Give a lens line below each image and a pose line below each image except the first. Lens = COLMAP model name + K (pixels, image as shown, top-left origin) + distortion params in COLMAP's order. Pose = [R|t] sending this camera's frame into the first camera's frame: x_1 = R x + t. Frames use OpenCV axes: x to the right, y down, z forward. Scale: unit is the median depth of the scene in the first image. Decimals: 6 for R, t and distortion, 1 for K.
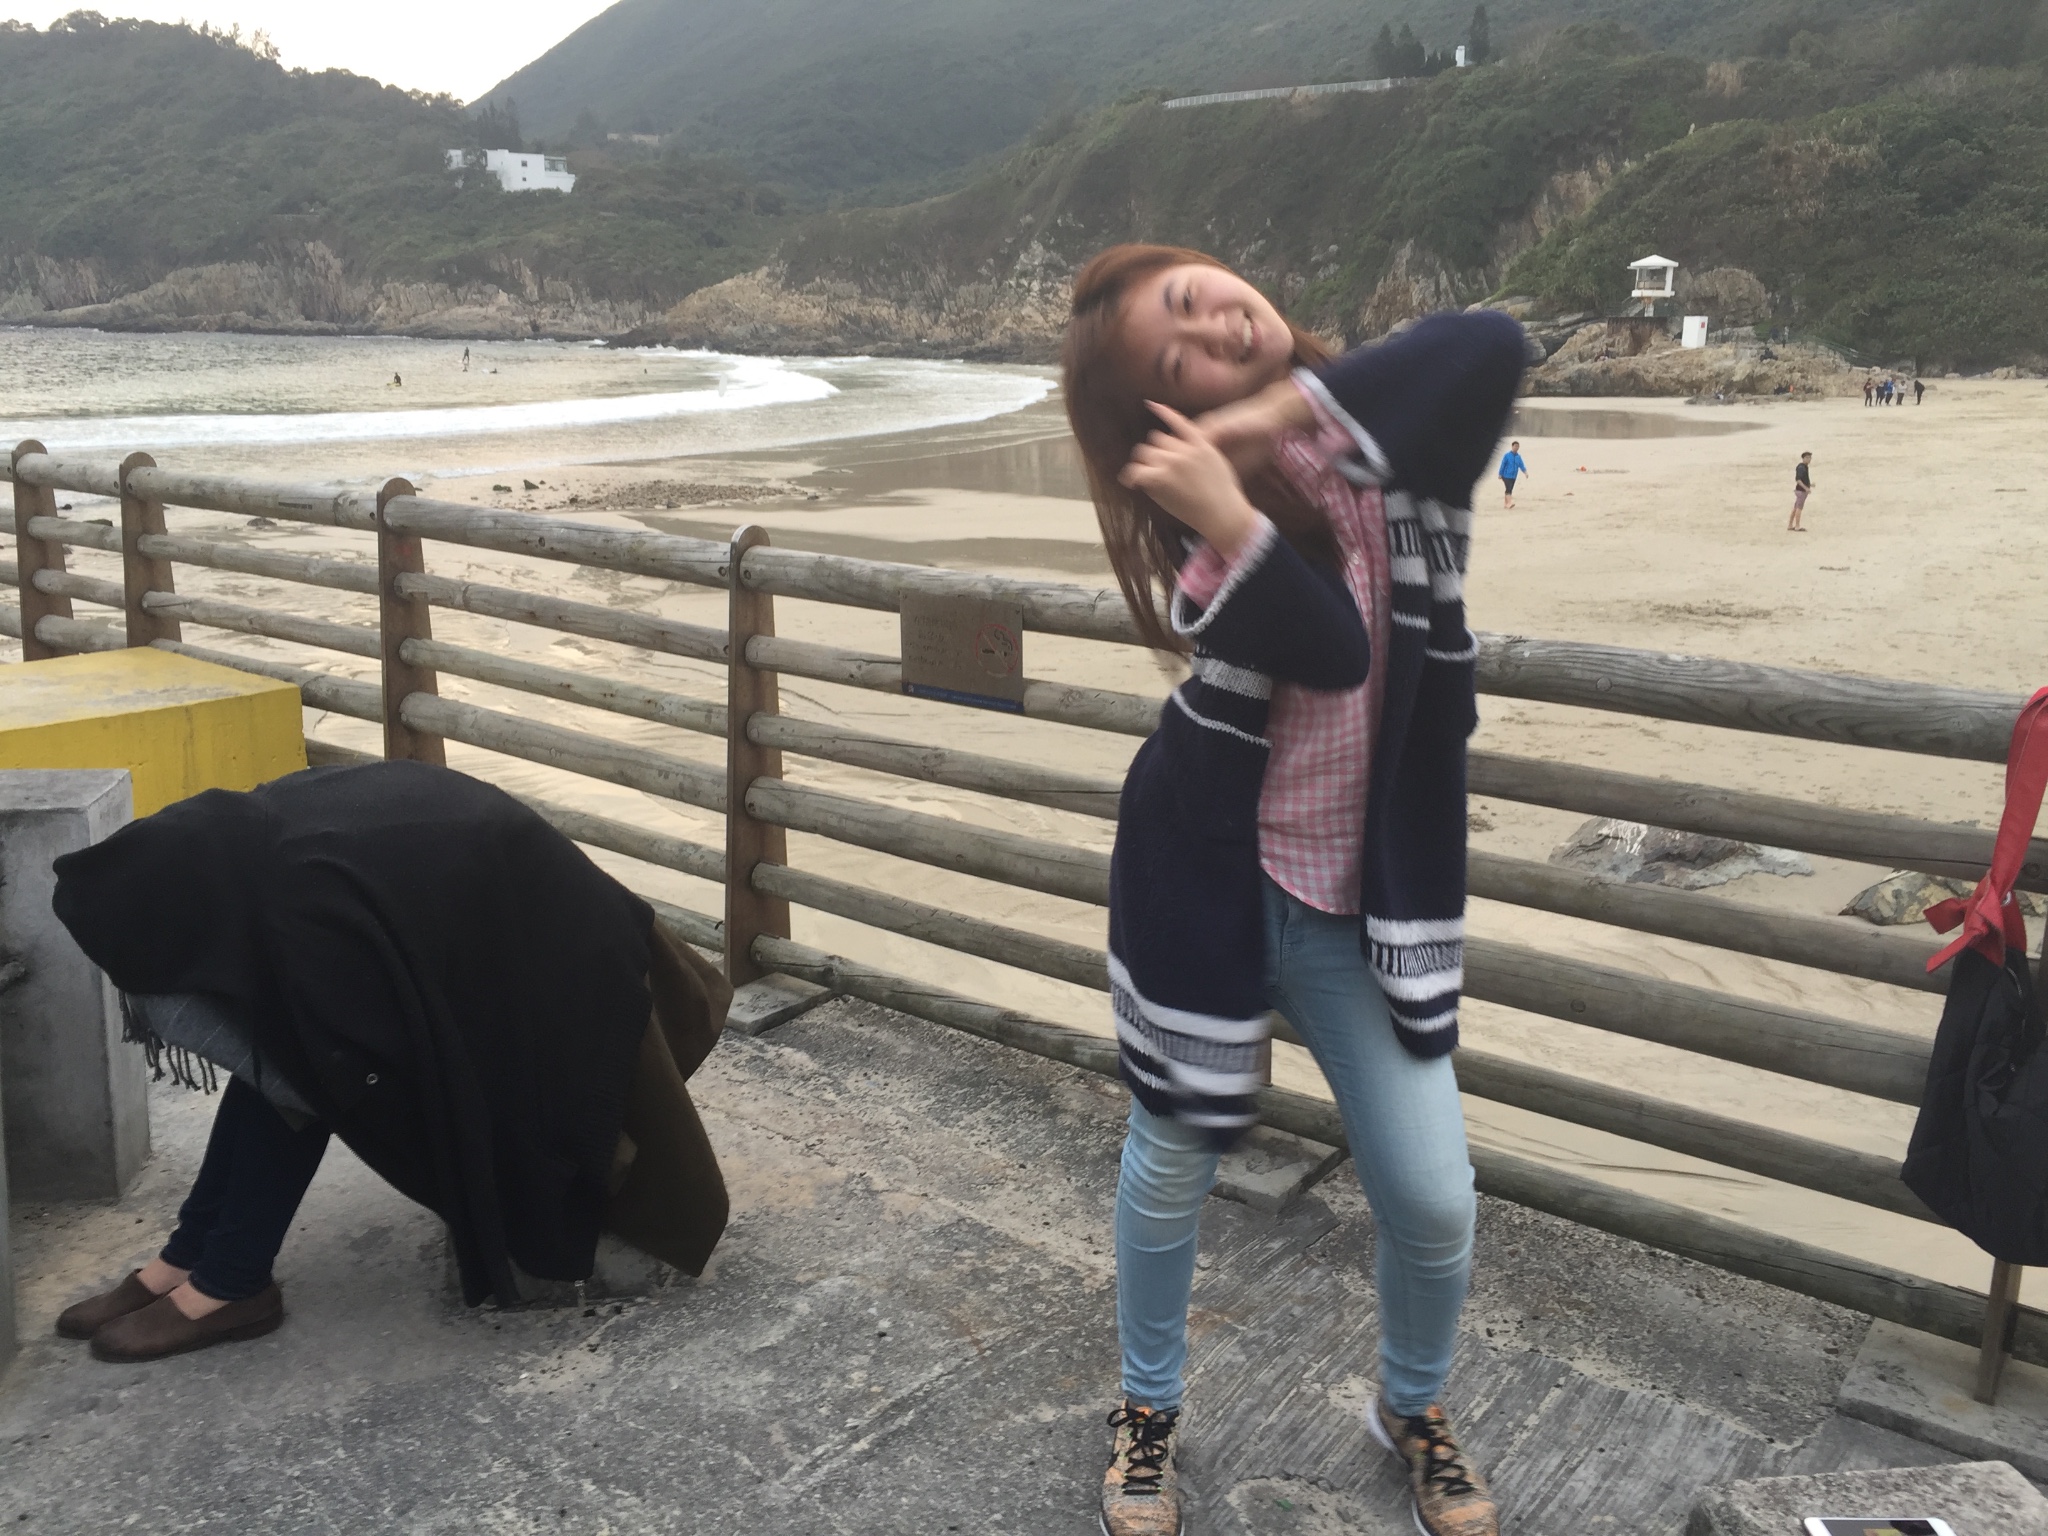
lens RADIAL K [[1700.2, 0, 989.8], [0, 1700.2, 736.0], [0, 0, 1]] dist [0.067612, -0.094684]
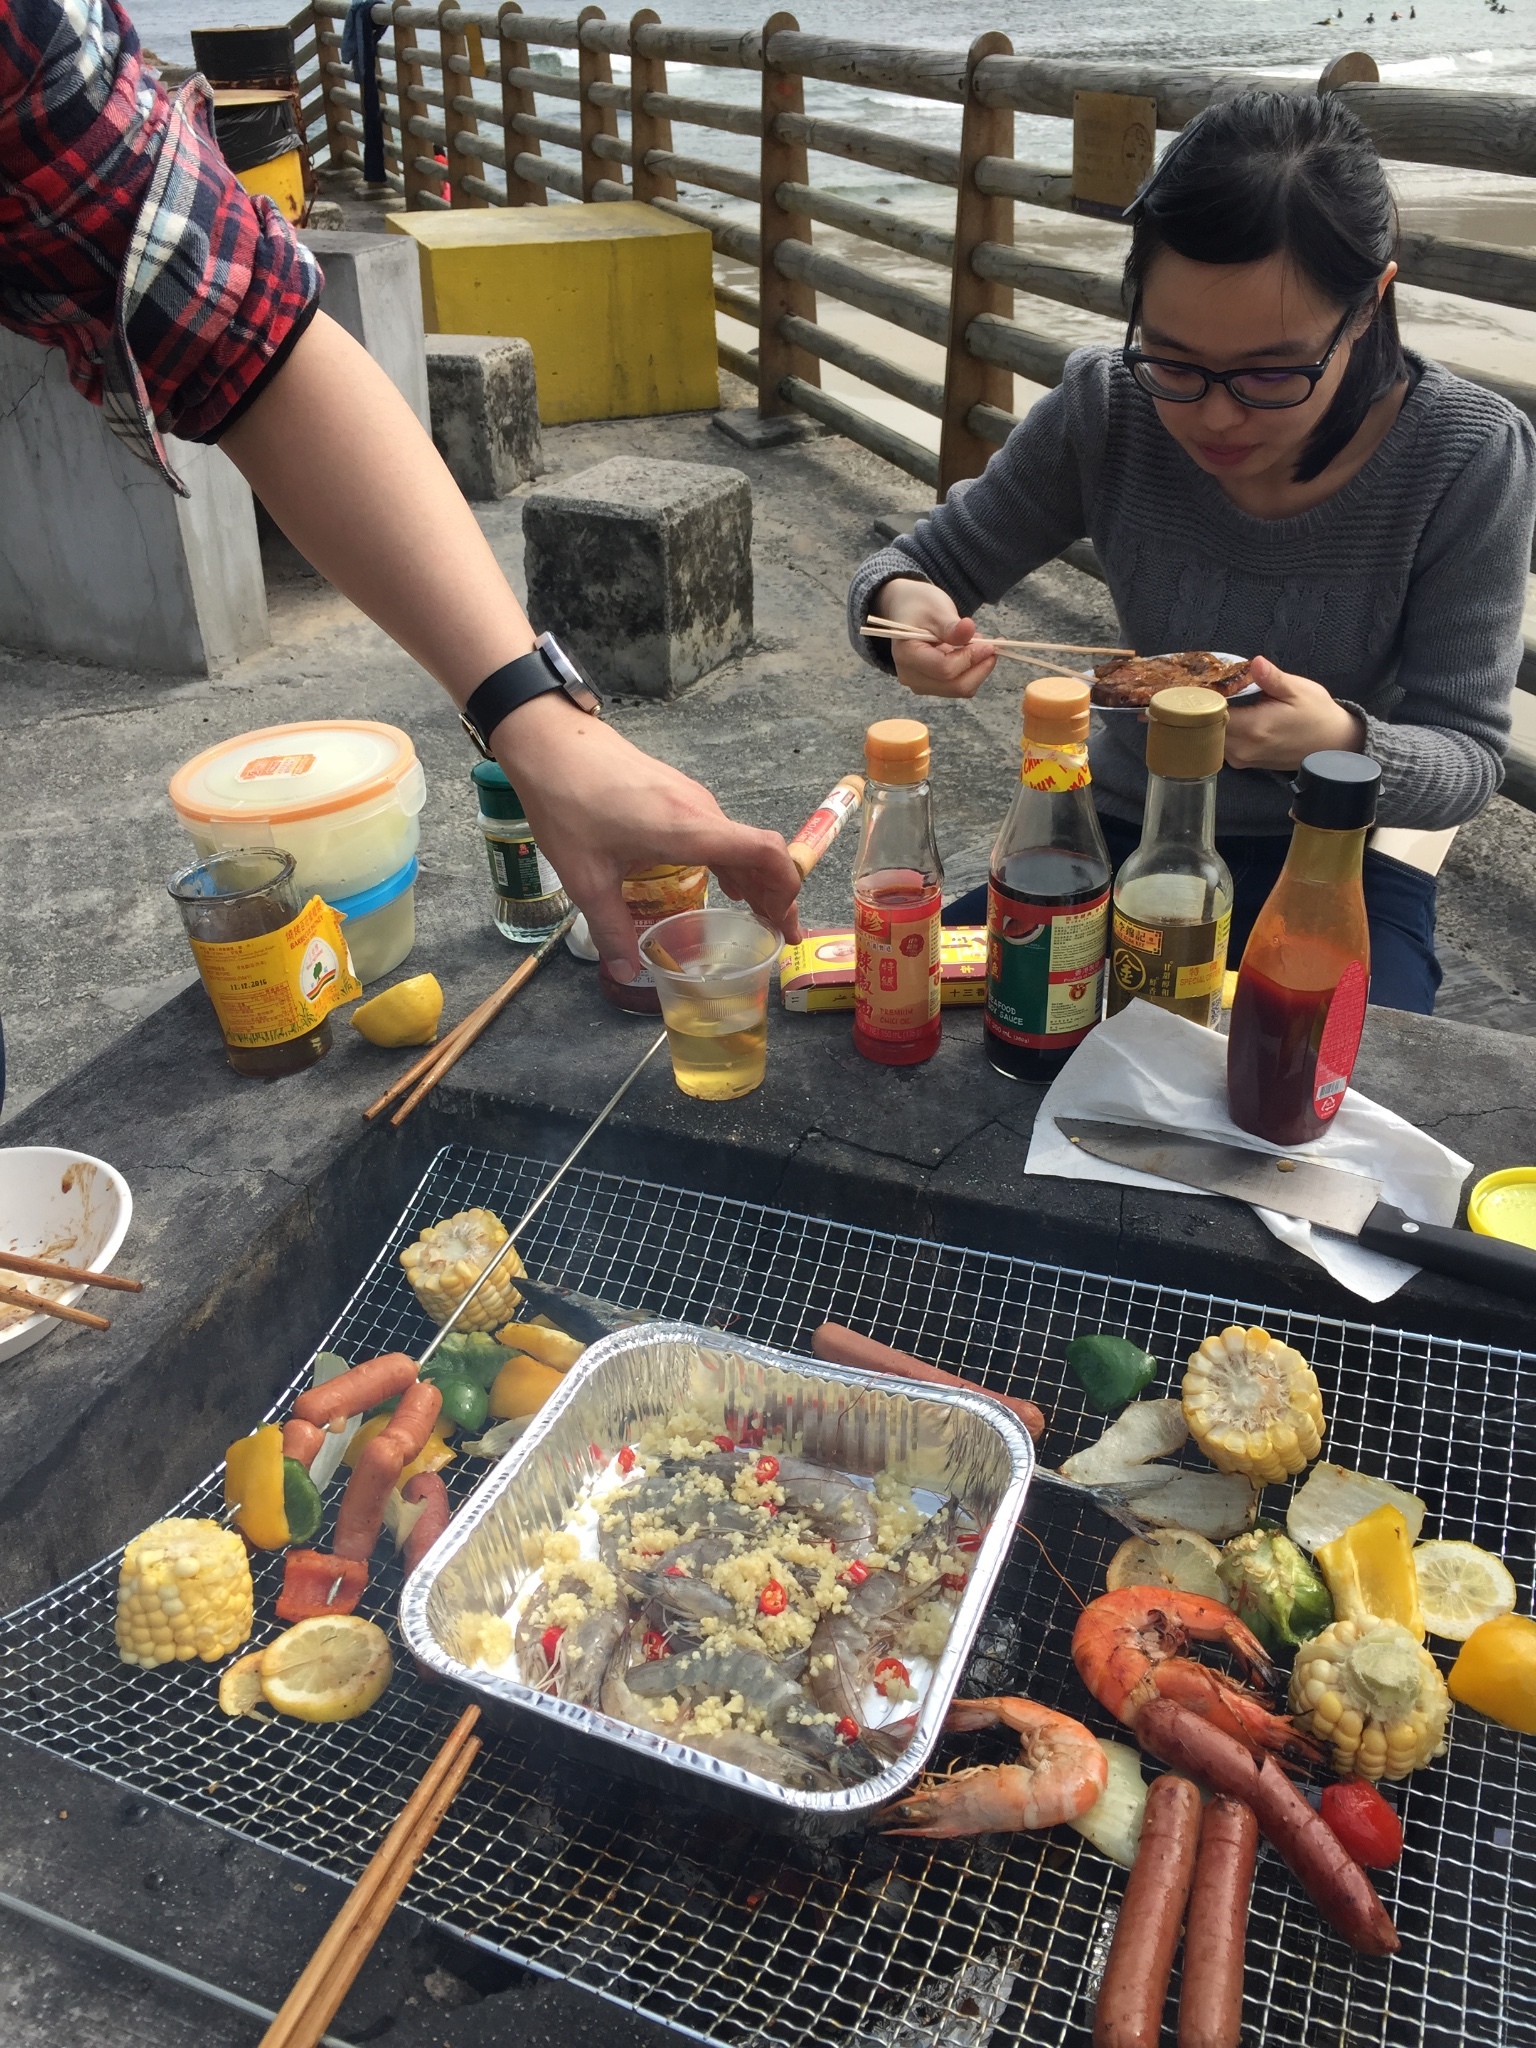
lens RADIAL K [[1700.2, 0, 795.2], [0, 1700.2, 1010.5], [0, 0, 1]] dist [0.067612, -0.094684]
pose [[0.842272, 0.247431, -0.478912, 0.403137], [-0.086676, 0.939036, 0.332715, 0.092631], [0.532039, -0.238726, 0.812370, 0.000098]]
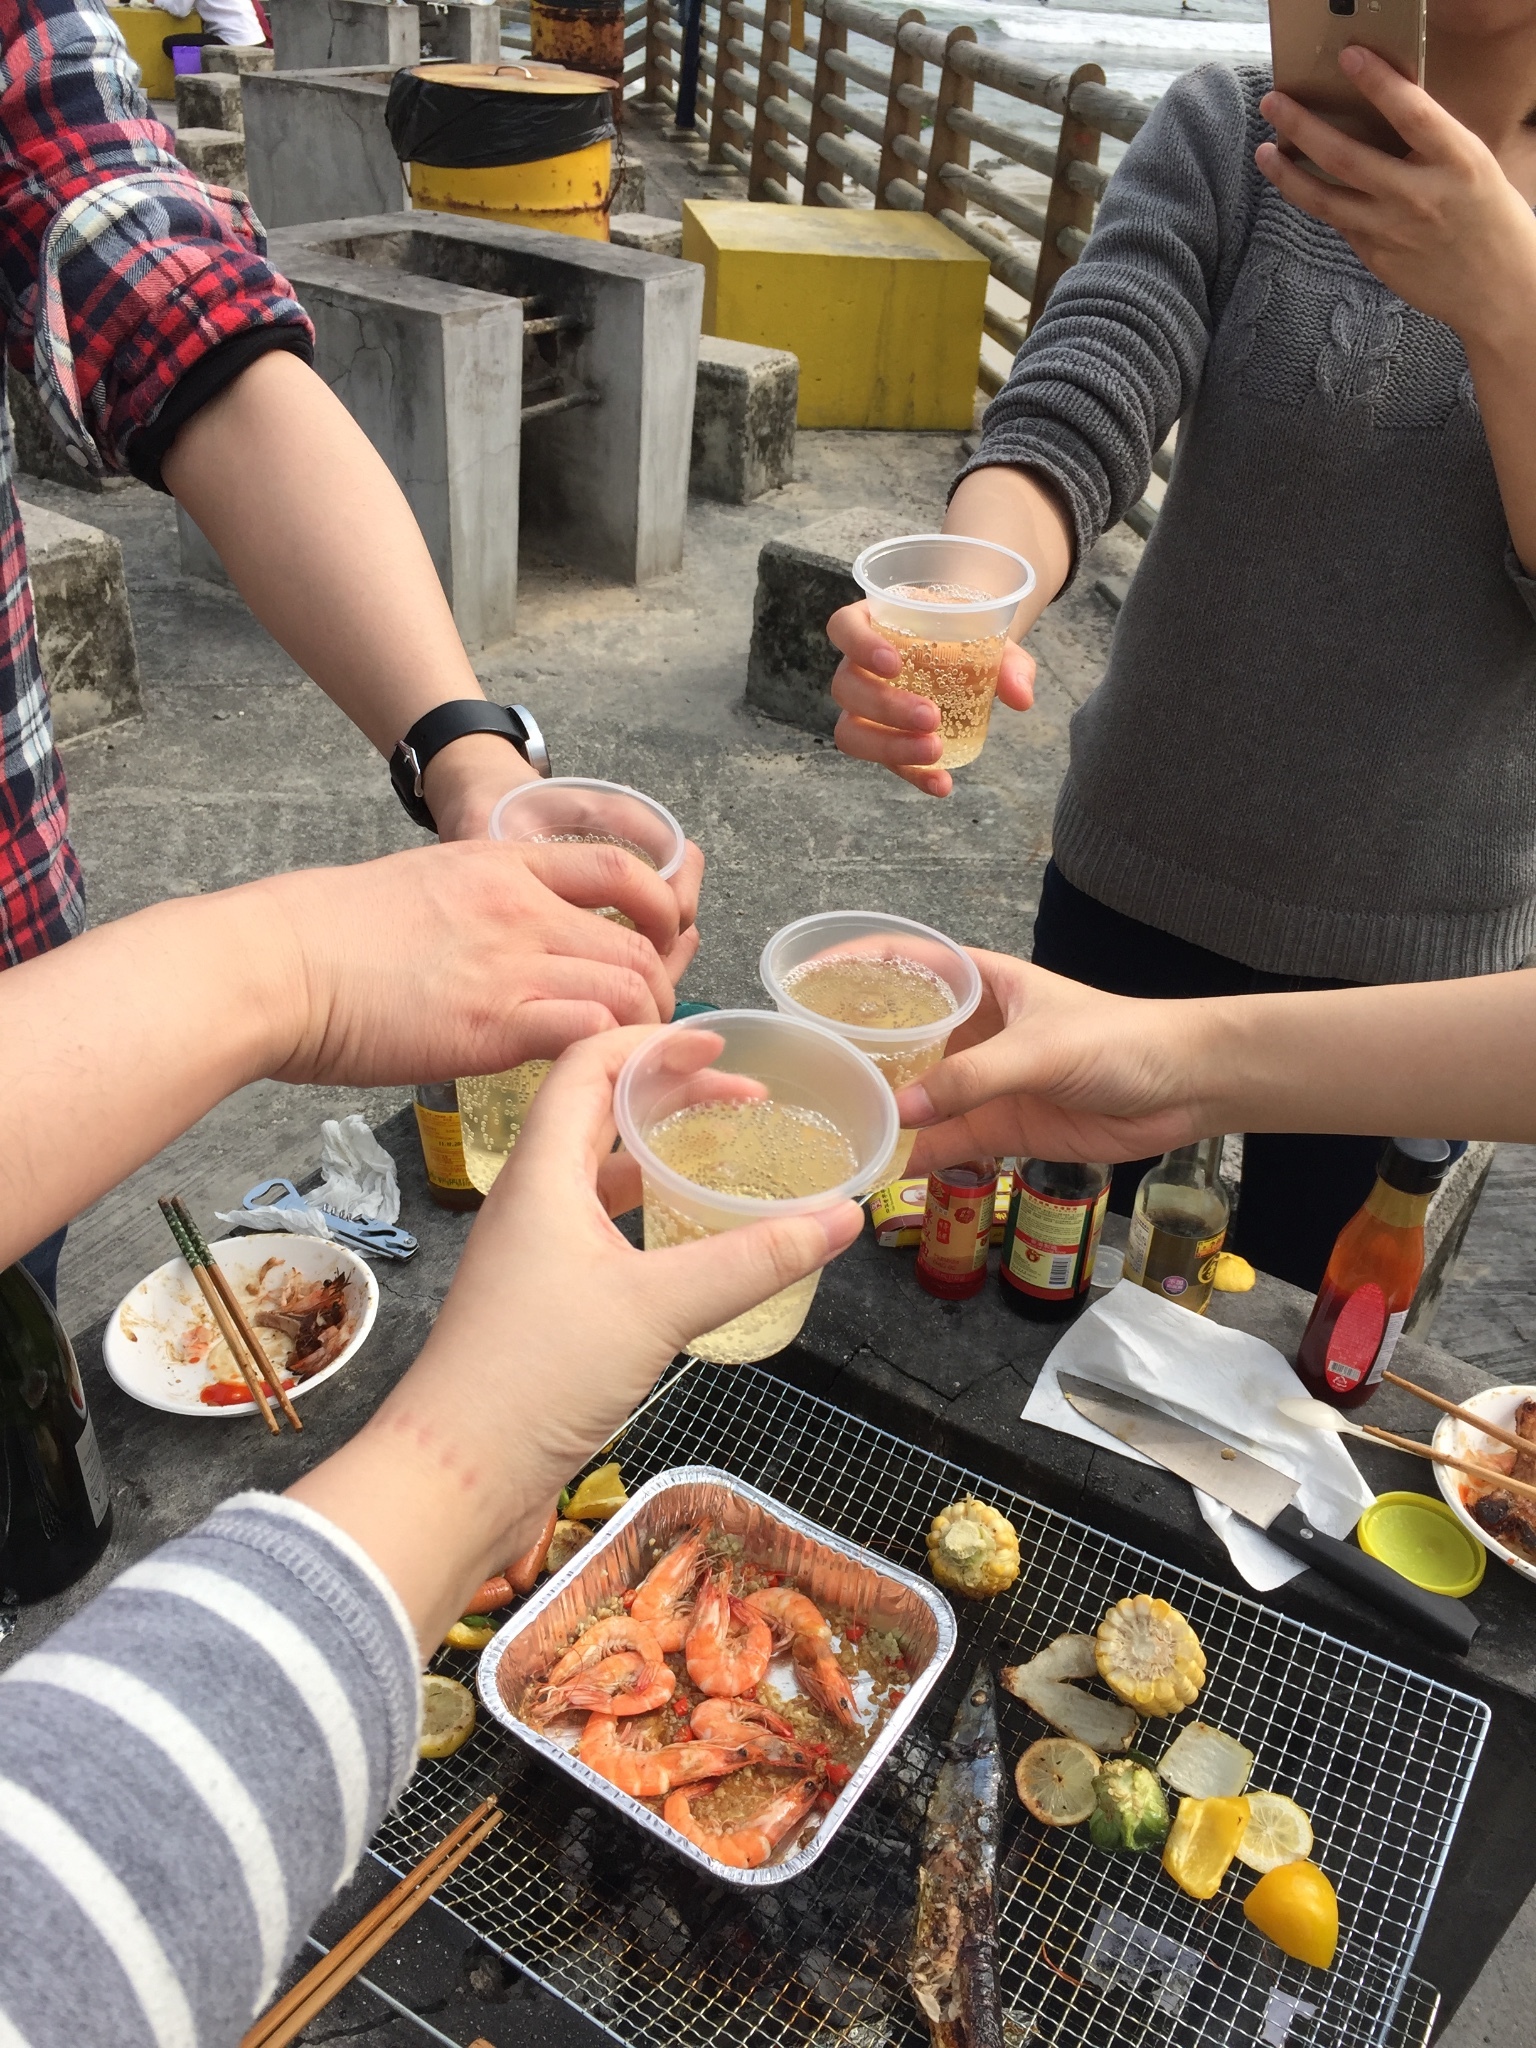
lens RADIAL K [[1700.2, 0, 807.1], [0, 1700.2, 1010.9], [0, 0, 1]] dist [0.067612, -0.094684]
pose [[0.743504, 0.393167, -0.540946, 0.428549], [-0.202325, 0.903255, 0.378412, 0.018315], [0.637391, -0.171904, 0.751121, -0.033355]]
